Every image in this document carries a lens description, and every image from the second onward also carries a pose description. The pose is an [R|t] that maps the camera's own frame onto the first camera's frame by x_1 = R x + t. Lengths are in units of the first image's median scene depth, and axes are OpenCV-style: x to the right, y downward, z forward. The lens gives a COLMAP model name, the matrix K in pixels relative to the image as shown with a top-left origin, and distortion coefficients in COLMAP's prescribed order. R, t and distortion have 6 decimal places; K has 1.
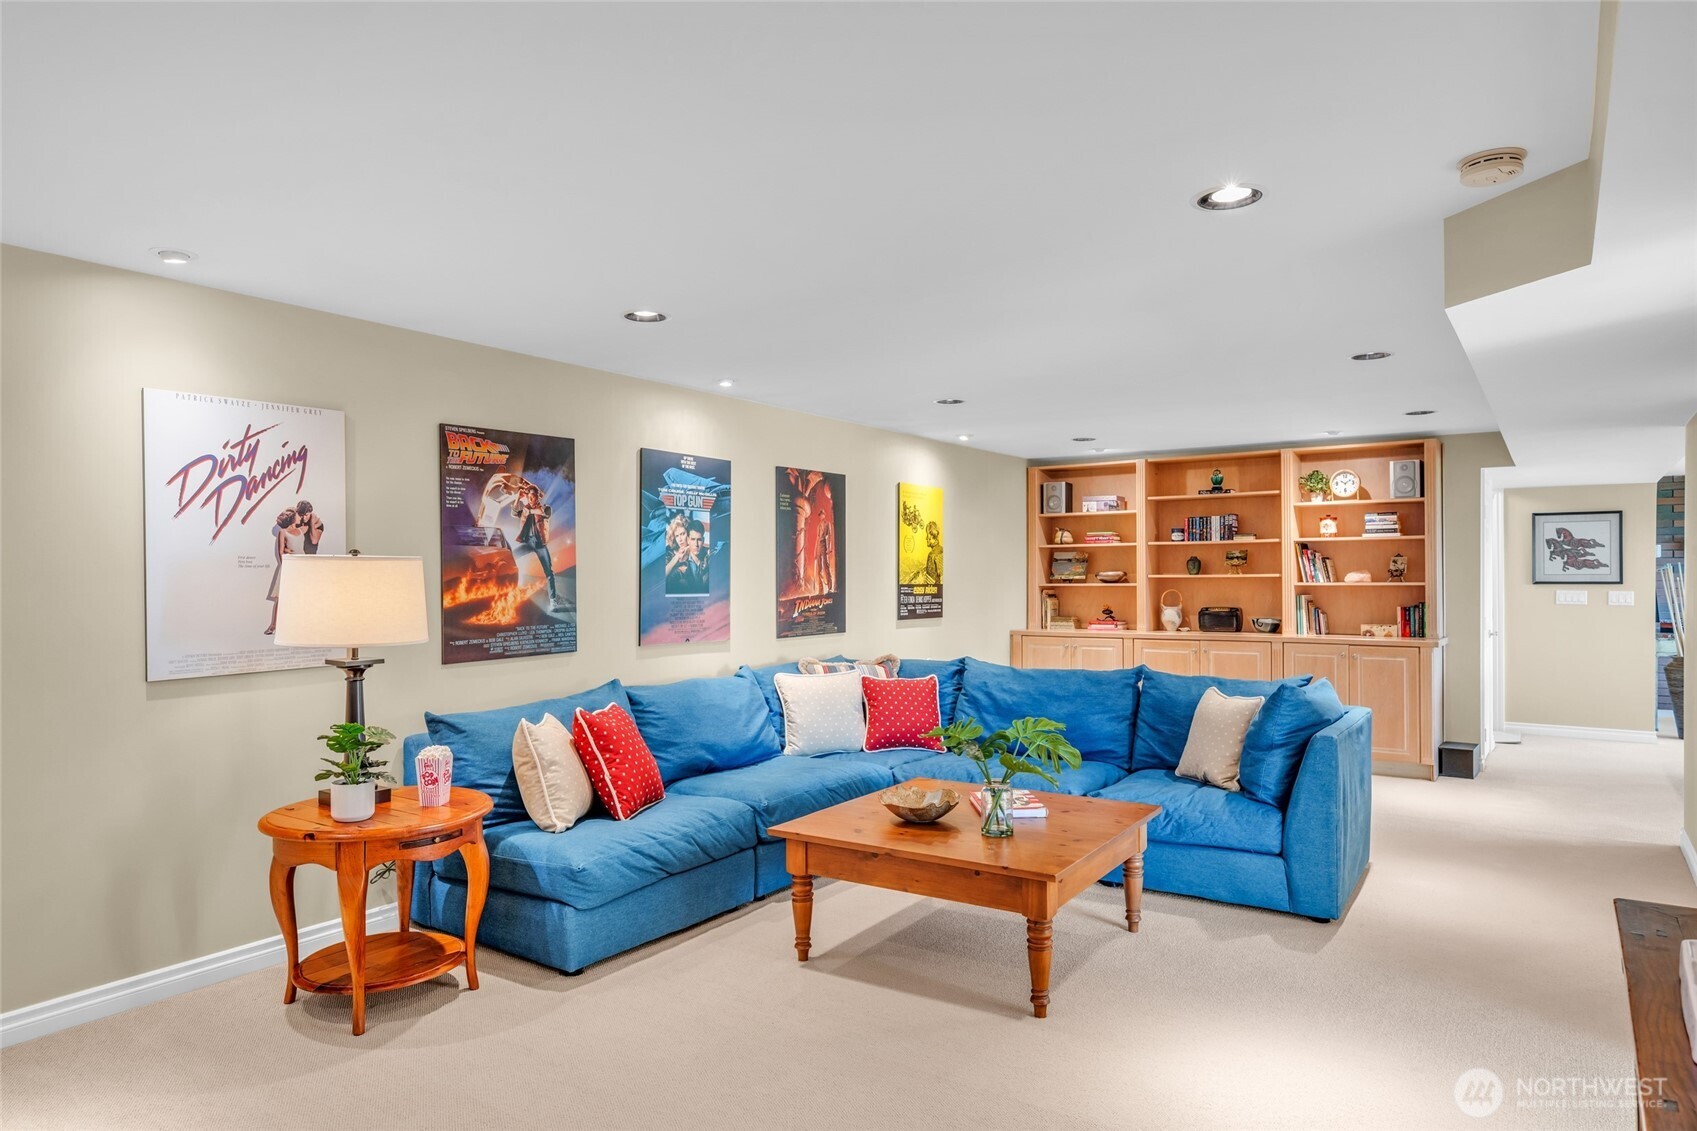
lens RADIAL K [[1020.8, 0, 851.1], [0, 1020.8, 575.7], [0, 0, 1]] dist [-0.004047, -0.000215]
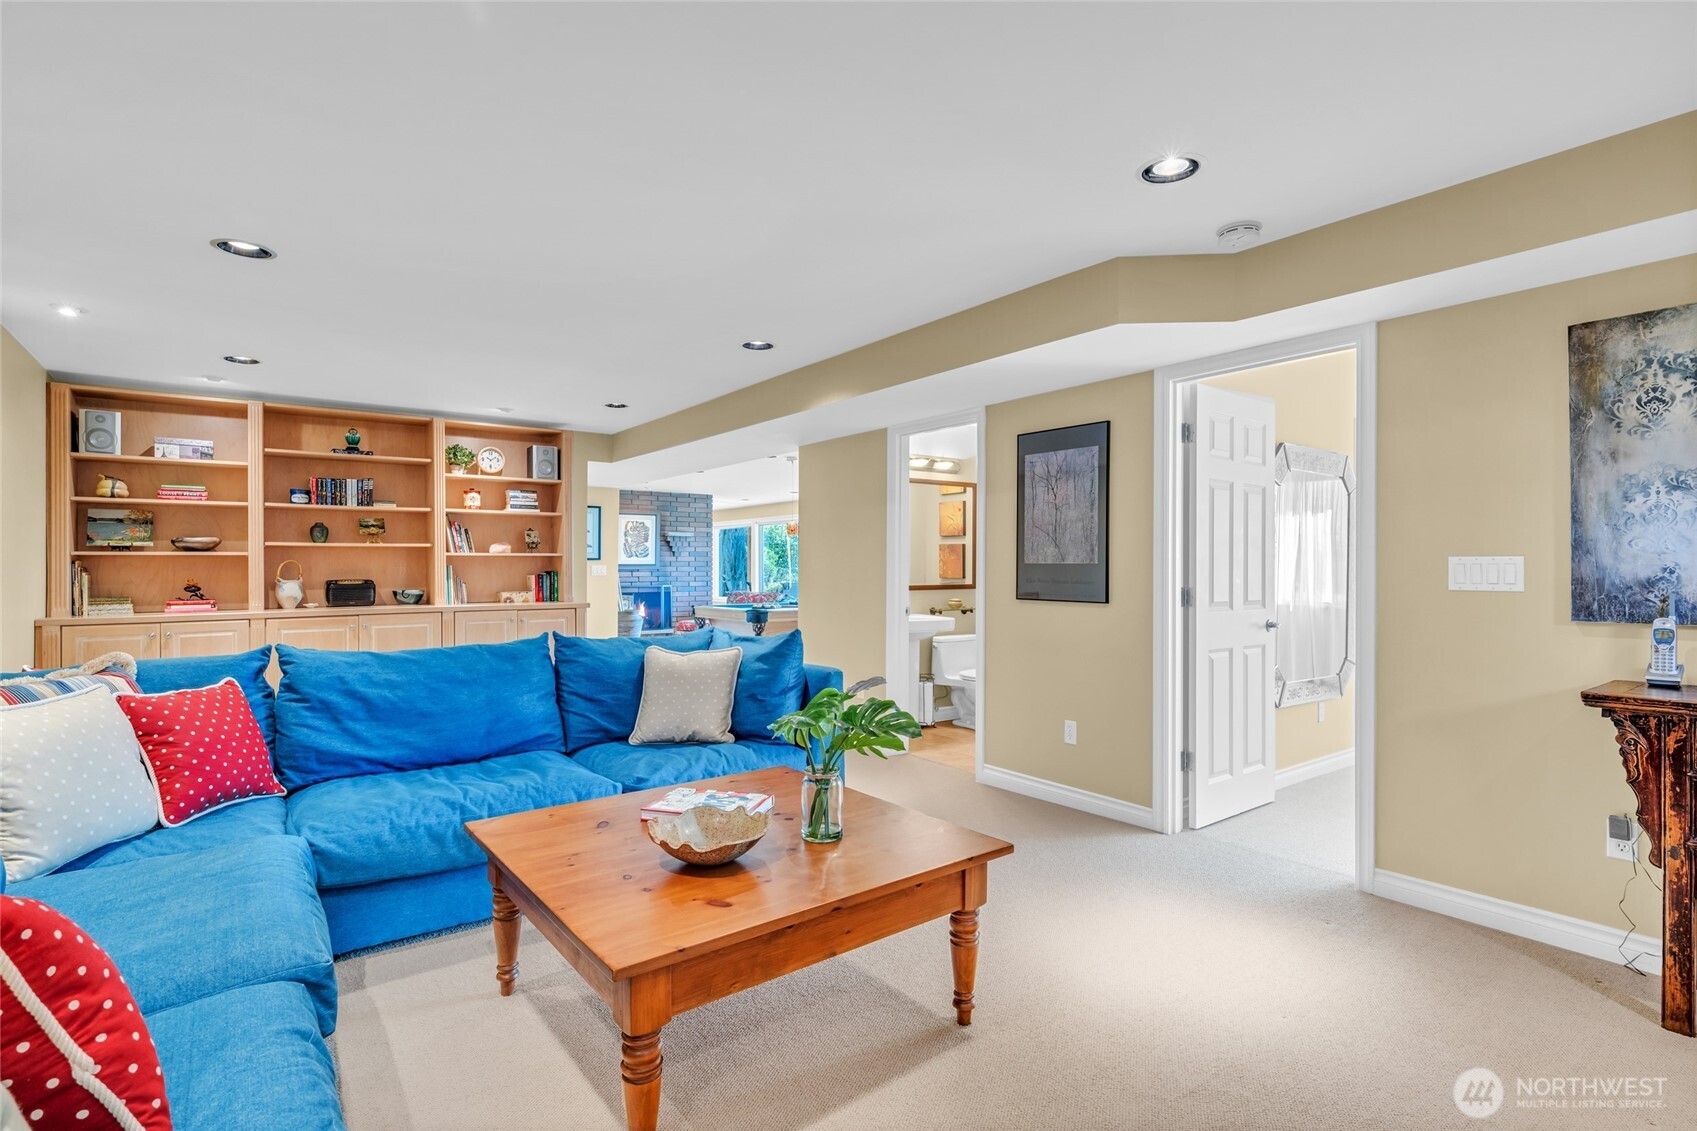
lens RADIAL K [[826.1, 0, 849.1], [0, 826.1, 561.6], [0, 0, 1]] dist [-0.001589, -0.000309]
pose [[0.323009, 0.008703, 0.946356, -0.200069], [-0.000831, 0.999960, -0.008913, 0.021793], [-0.946396, 0.002093, 0.323003, 0.346679]]
